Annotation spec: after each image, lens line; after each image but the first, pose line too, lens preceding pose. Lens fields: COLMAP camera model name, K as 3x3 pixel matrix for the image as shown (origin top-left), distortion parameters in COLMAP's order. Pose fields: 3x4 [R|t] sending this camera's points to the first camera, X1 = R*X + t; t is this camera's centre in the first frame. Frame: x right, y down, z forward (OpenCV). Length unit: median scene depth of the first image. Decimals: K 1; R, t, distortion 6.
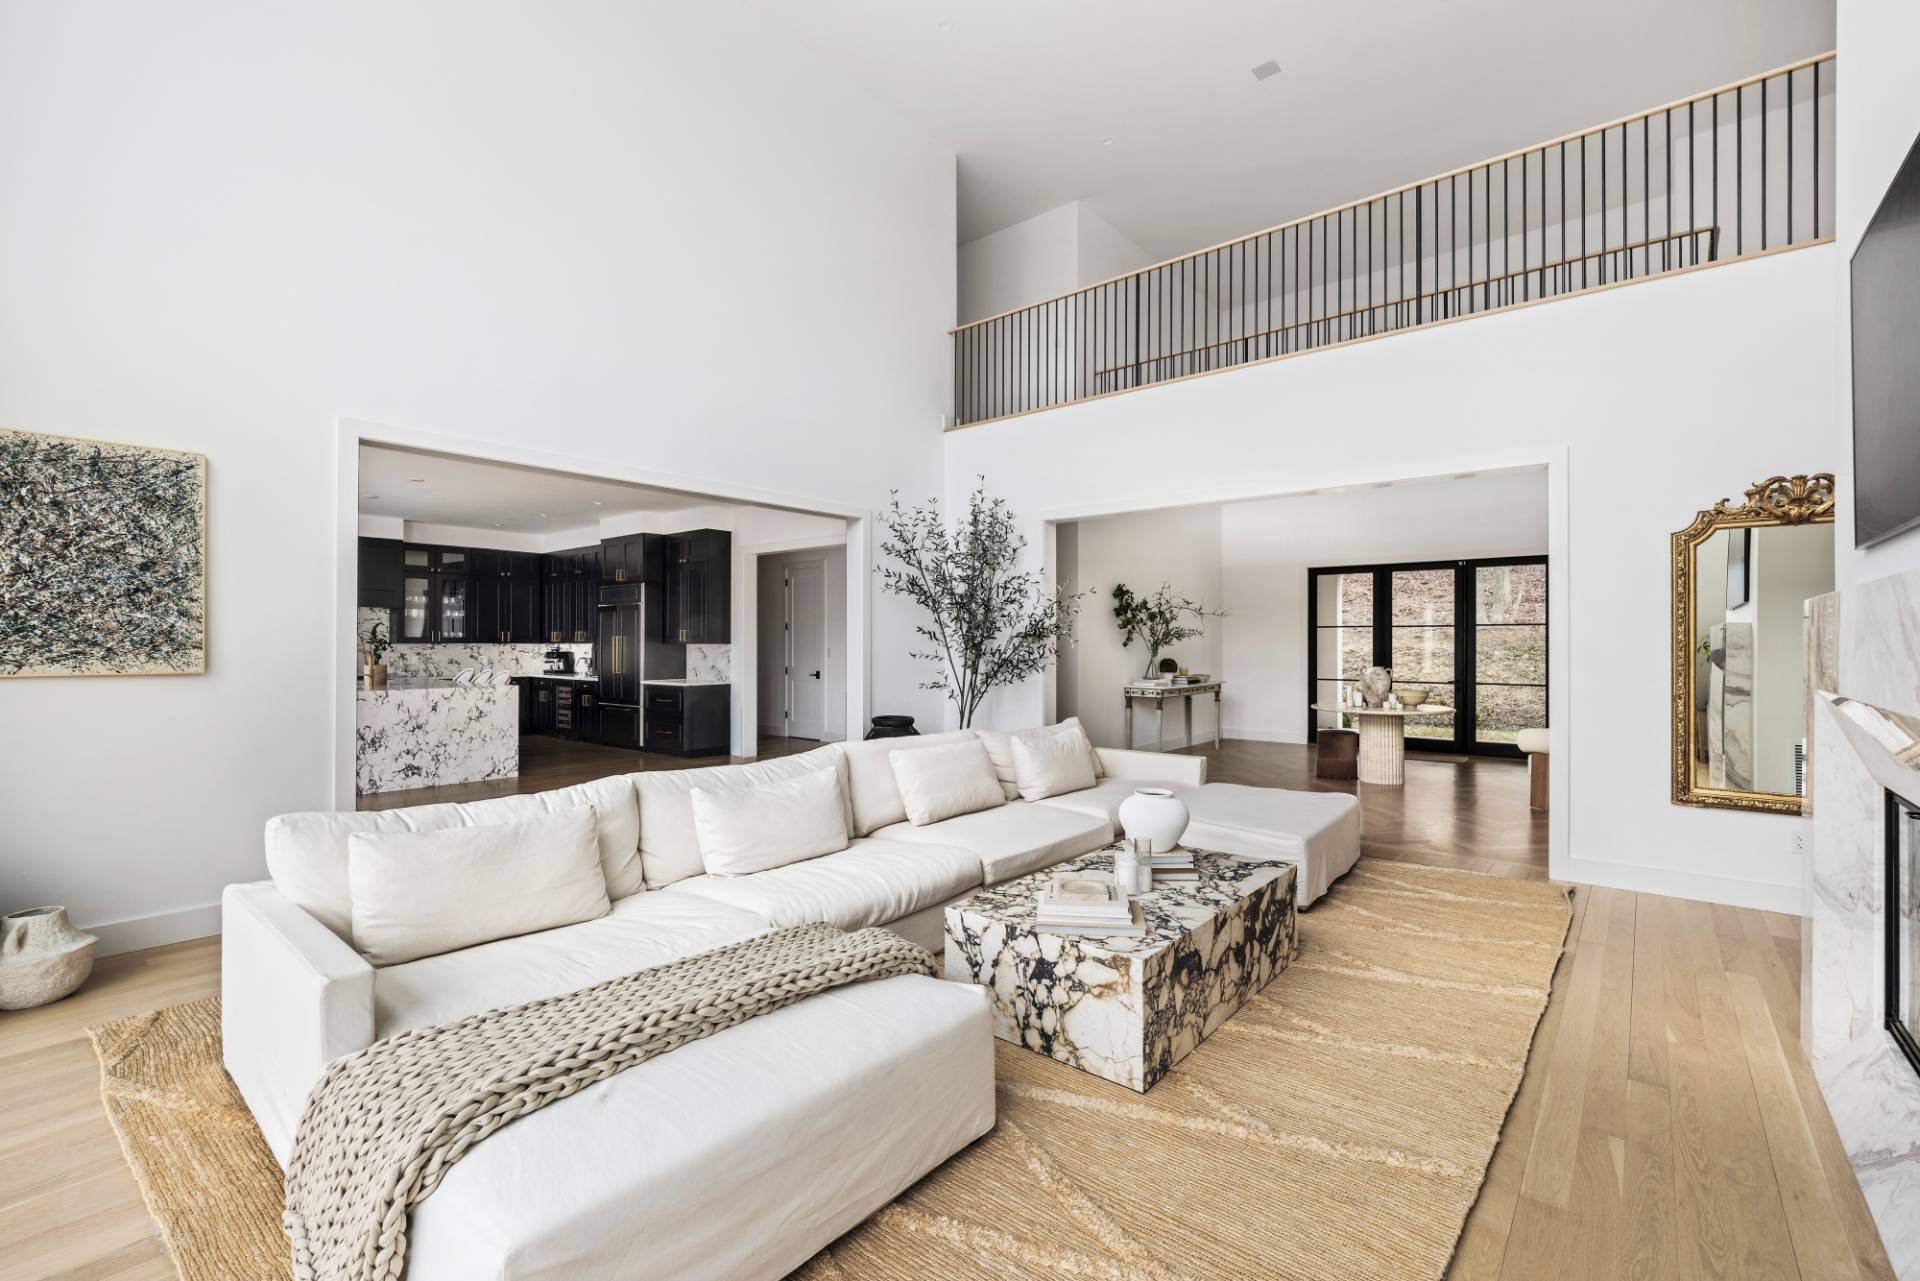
lens RADIAL K [[815.4, 0, 960.1], [0, 815.4, 638.0], [0, 0, 1]] dist [-0.000538, 0.000007]
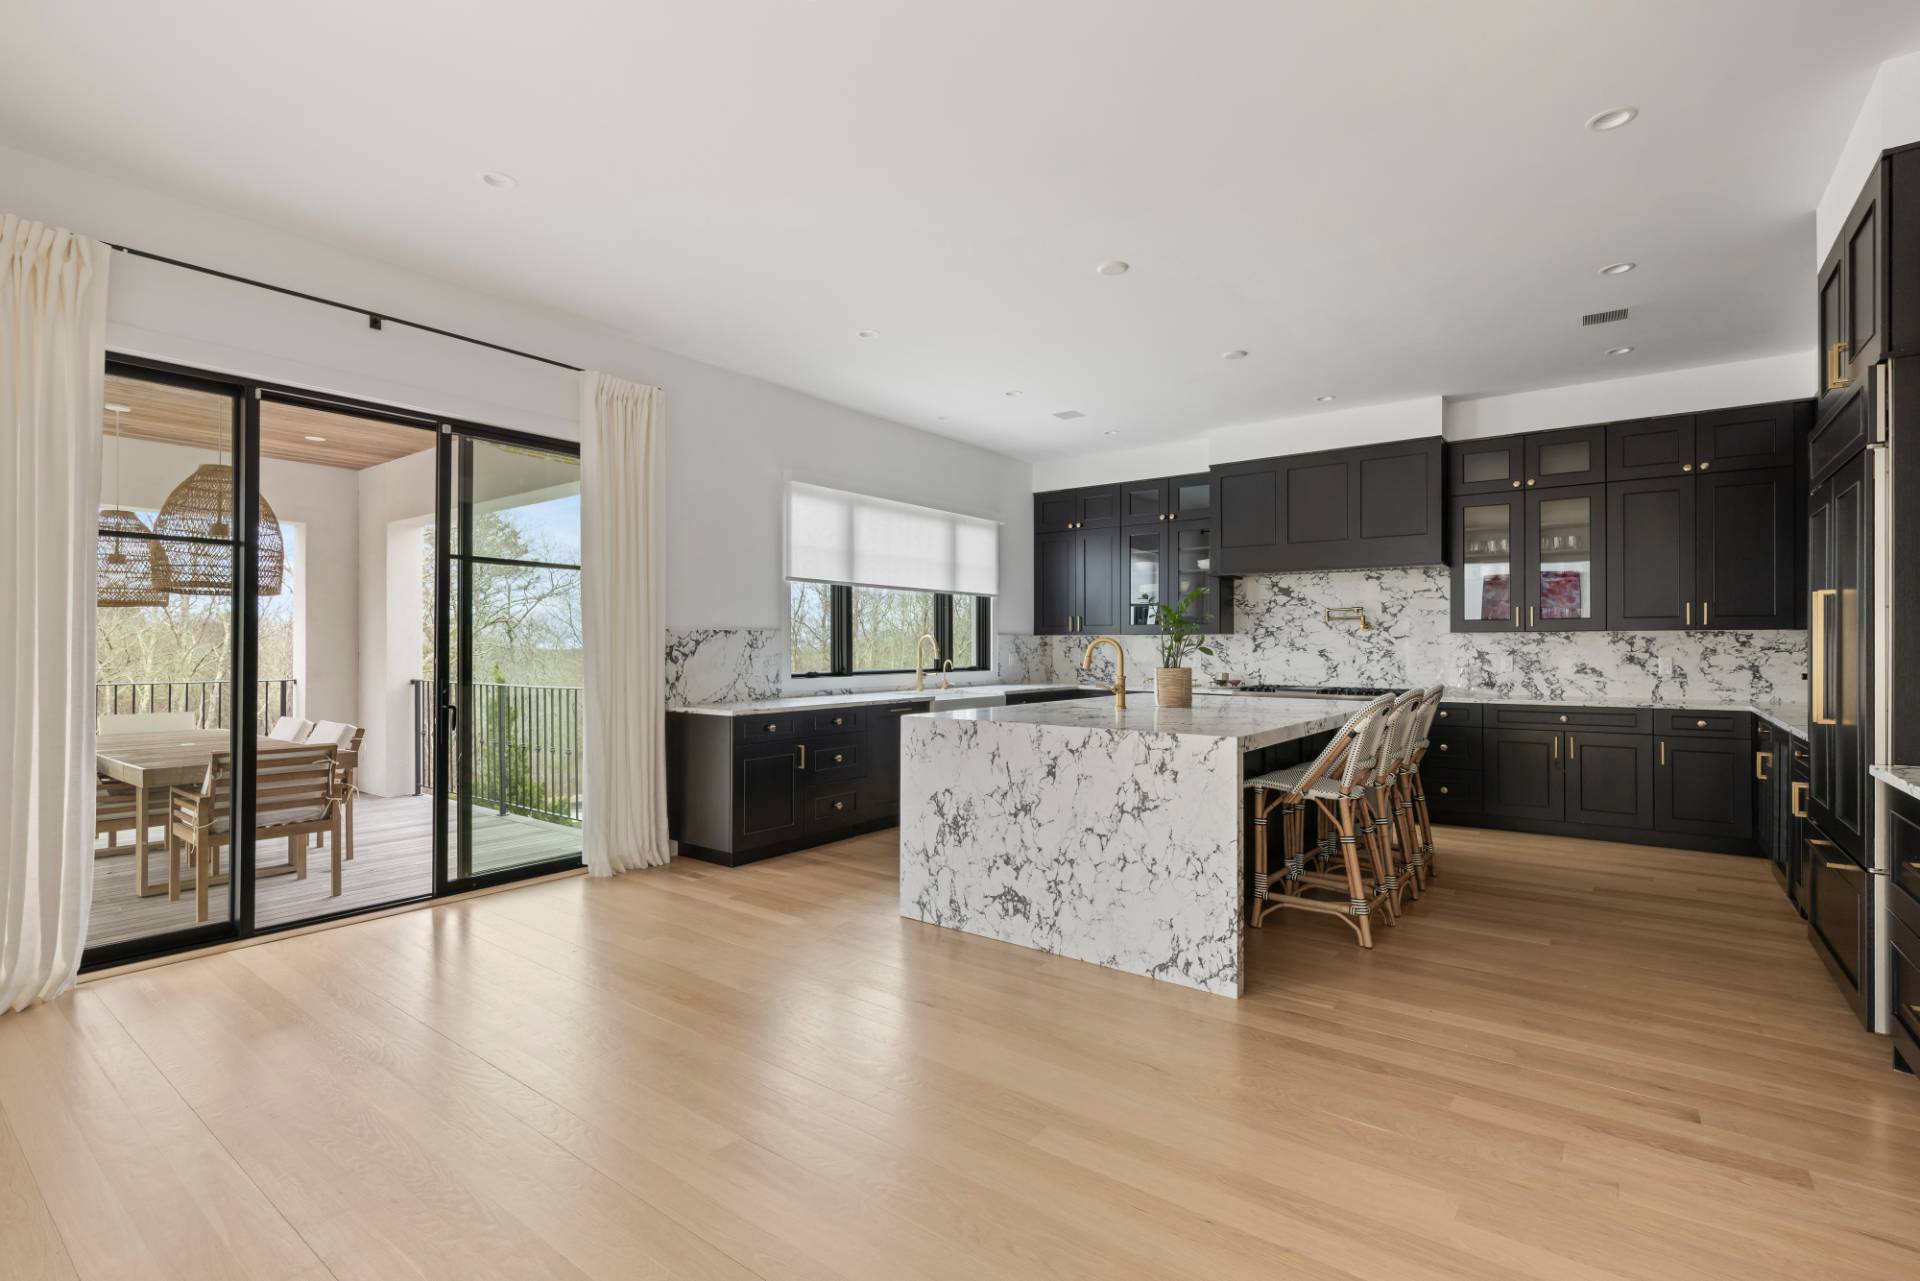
lens RADIAL K [[876.5, 0, 955.4], [0, 876.5, 637.0], [0, 0, 1]] dist [0.015849, -0.000742]
pose [[0.050732, -0.010586, -0.998656, -0.140774], [0.006408, 0.999927, -0.010274, 0.015202], [0.998692, -0.005878, 0.050796, 0.709671]]
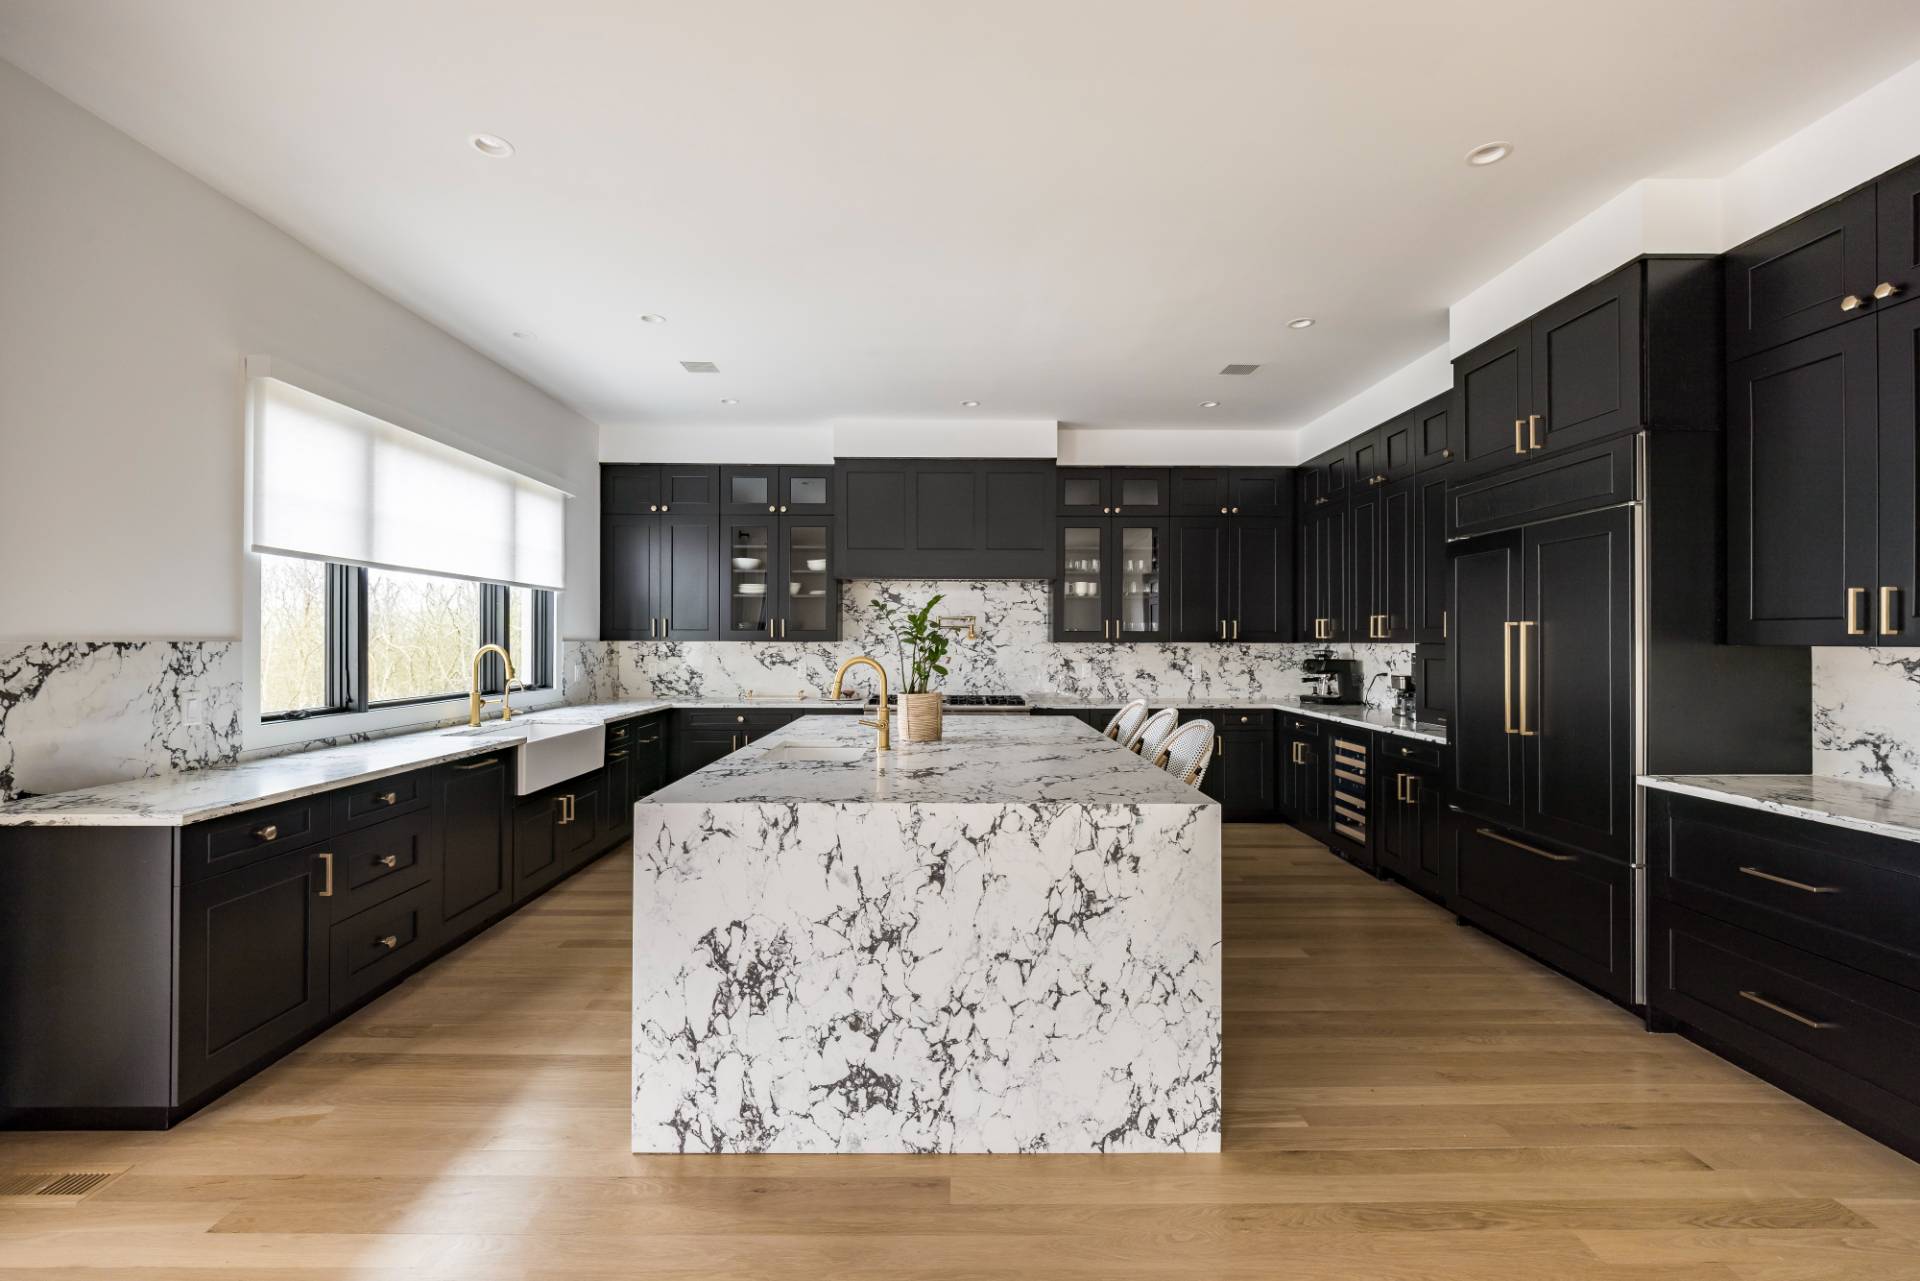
lens RADIAL K [[815.4, 0, 950.1], [0, 815.4, 633.6], [0, 0, 1]] dist [-0.000538, 0.000007]
pose [[0.644921, -0.005824, -0.764227, -0.327189], [0.002569, 0.999982, -0.005453, 0.003854], [0.764245, 0.001554, 0.644924, 0.629896]]
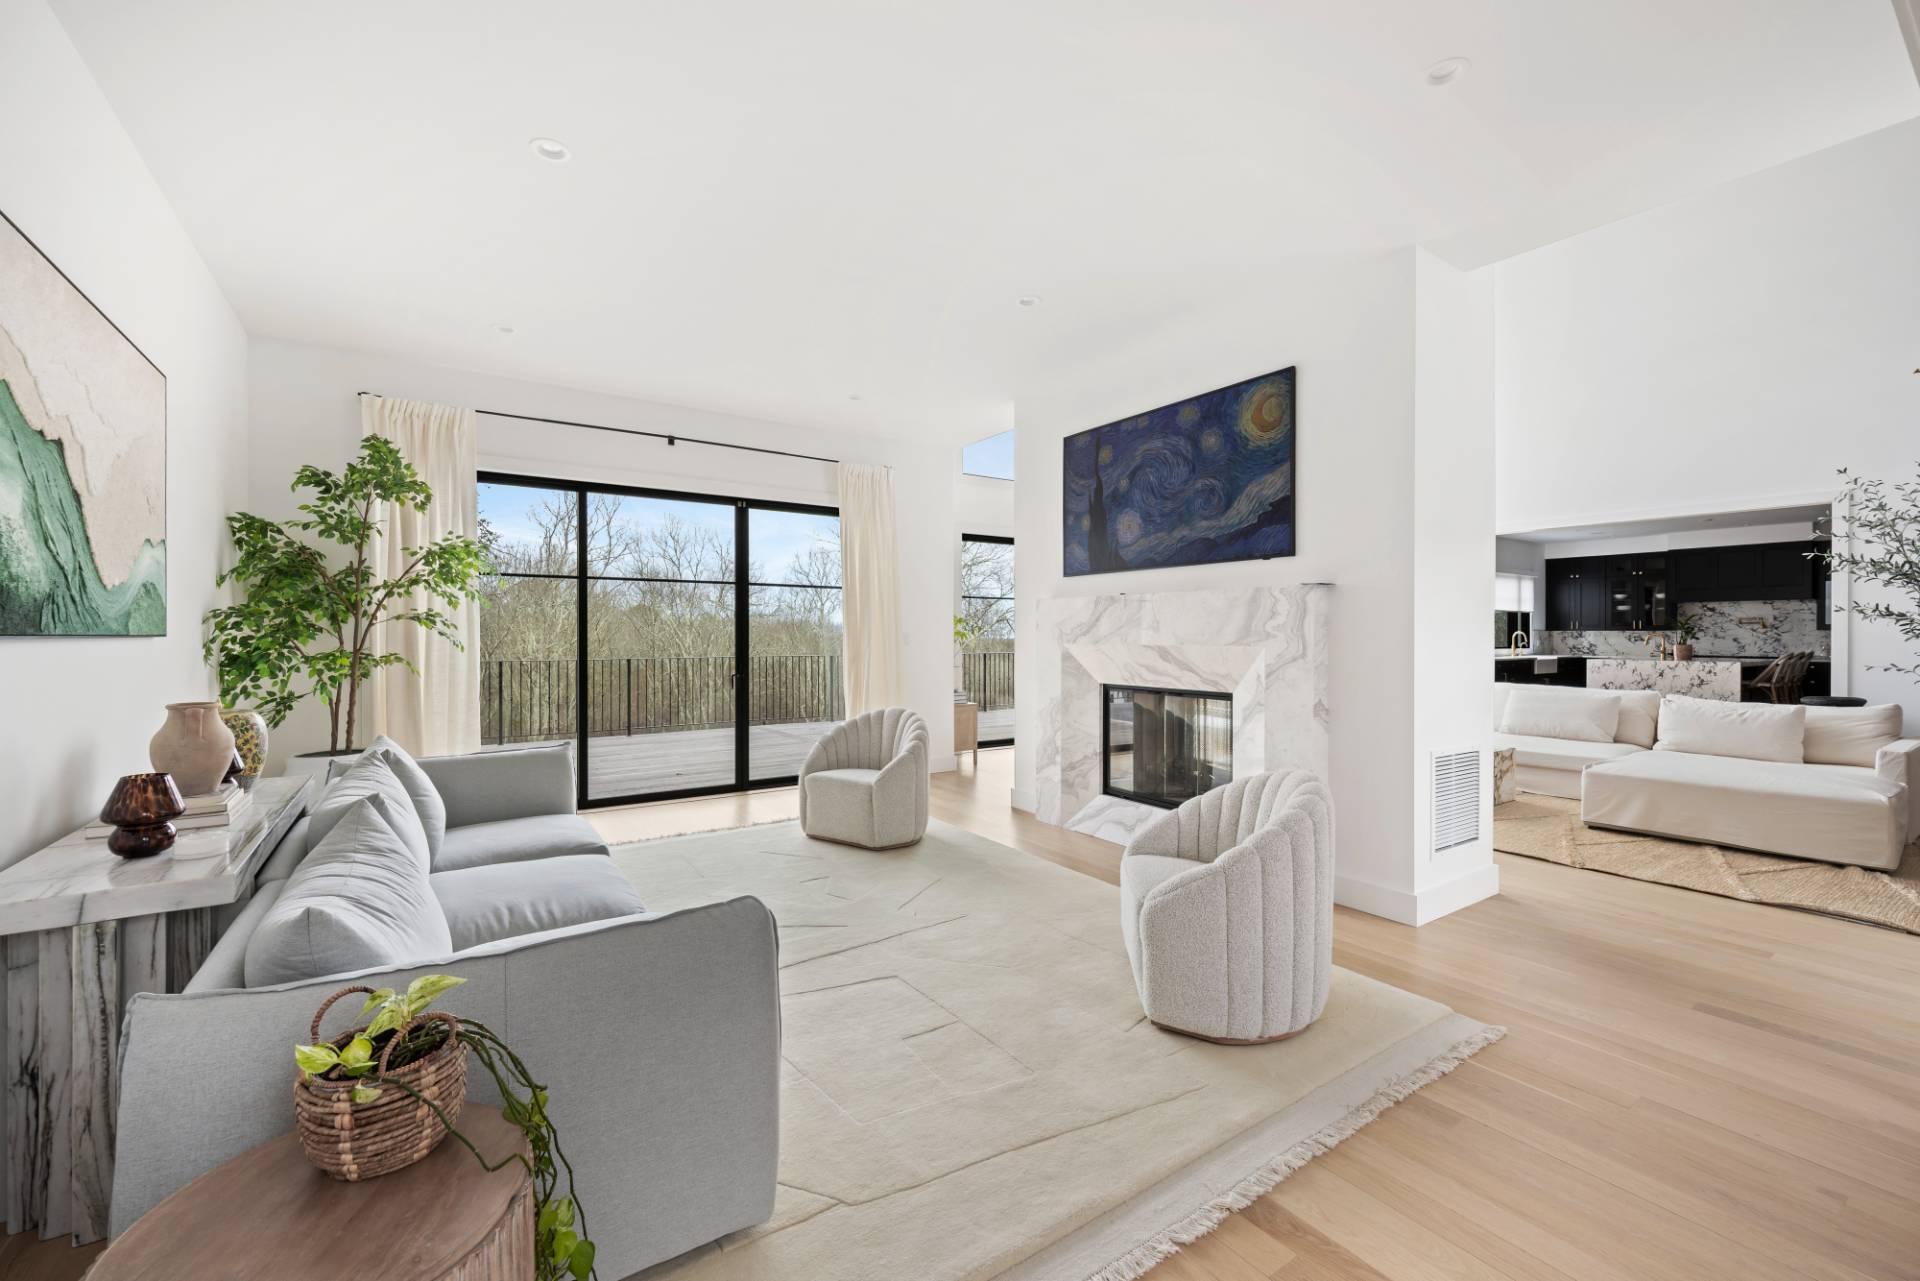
lens RADIAL K [[769.9, 0, 958.5], [0, 769.9, 633.0], [0, 0, 1]] dist [0.001380, 0.000142]
pose [[-0.269105, -0.002239, -0.963108, 0.755596], [0.005600, 0.999977, -0.003889, 0.009140], [0.963094, -0.006440, -0.269086, 0.137062]]
